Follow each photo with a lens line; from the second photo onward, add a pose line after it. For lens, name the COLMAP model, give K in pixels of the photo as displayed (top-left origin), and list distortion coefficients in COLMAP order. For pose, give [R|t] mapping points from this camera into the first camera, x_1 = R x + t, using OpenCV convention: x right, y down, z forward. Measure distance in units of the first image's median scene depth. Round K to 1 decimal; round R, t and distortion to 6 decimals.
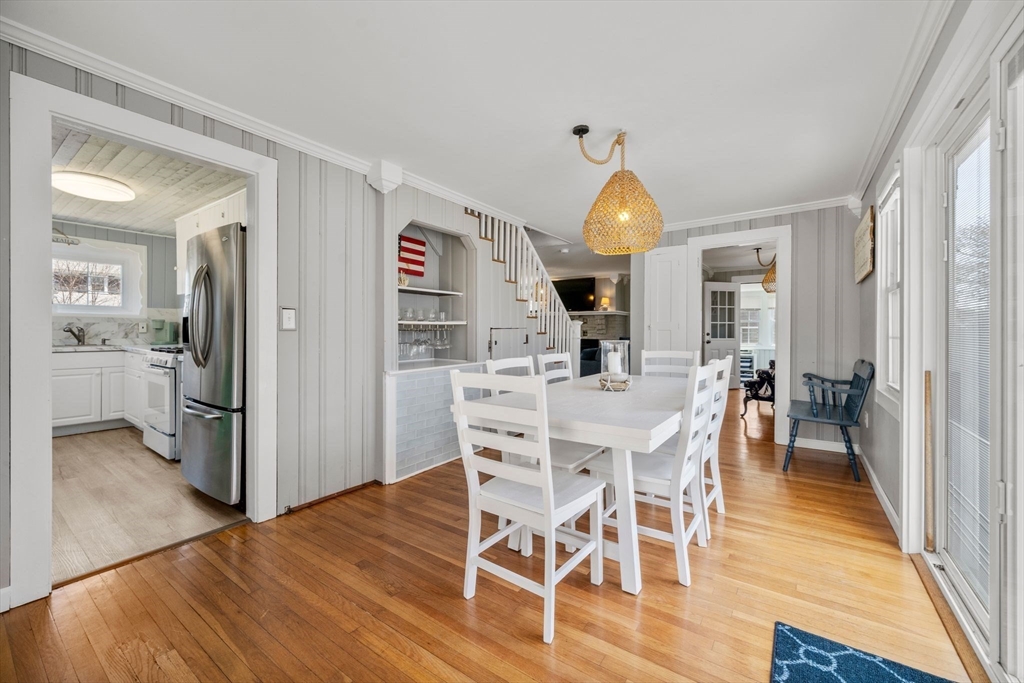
lens RADIAL K [[426.3, 0, 510.9], [0, 426.3, 333.3], [0, 0, 1]] dist [-0.000240, -0.000039]
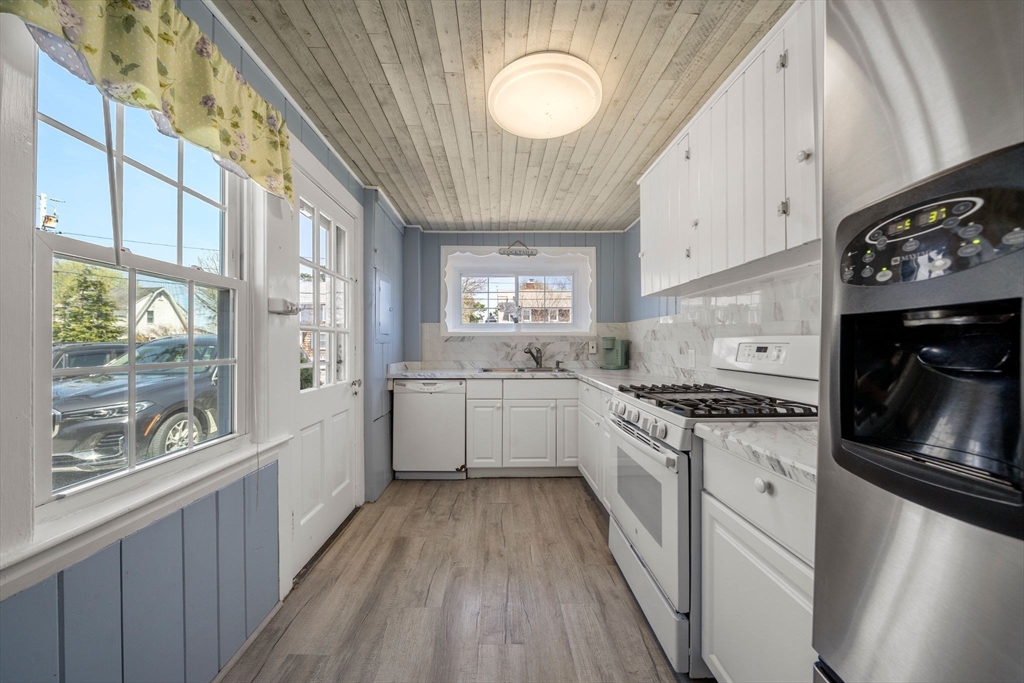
lens RADIAL K [[372.5, 0, 514.0], [0, 372.5, 339.3], [0, 0, 1]] dist [-0.000039, -0.000026]
pose [[0.641093, -0.020678, -0.767184, -0.462988], [0.004385, 0.999719, -0.023281, -0.014214], [0.767450, 0.011561, 0.641004, 0.479818]]
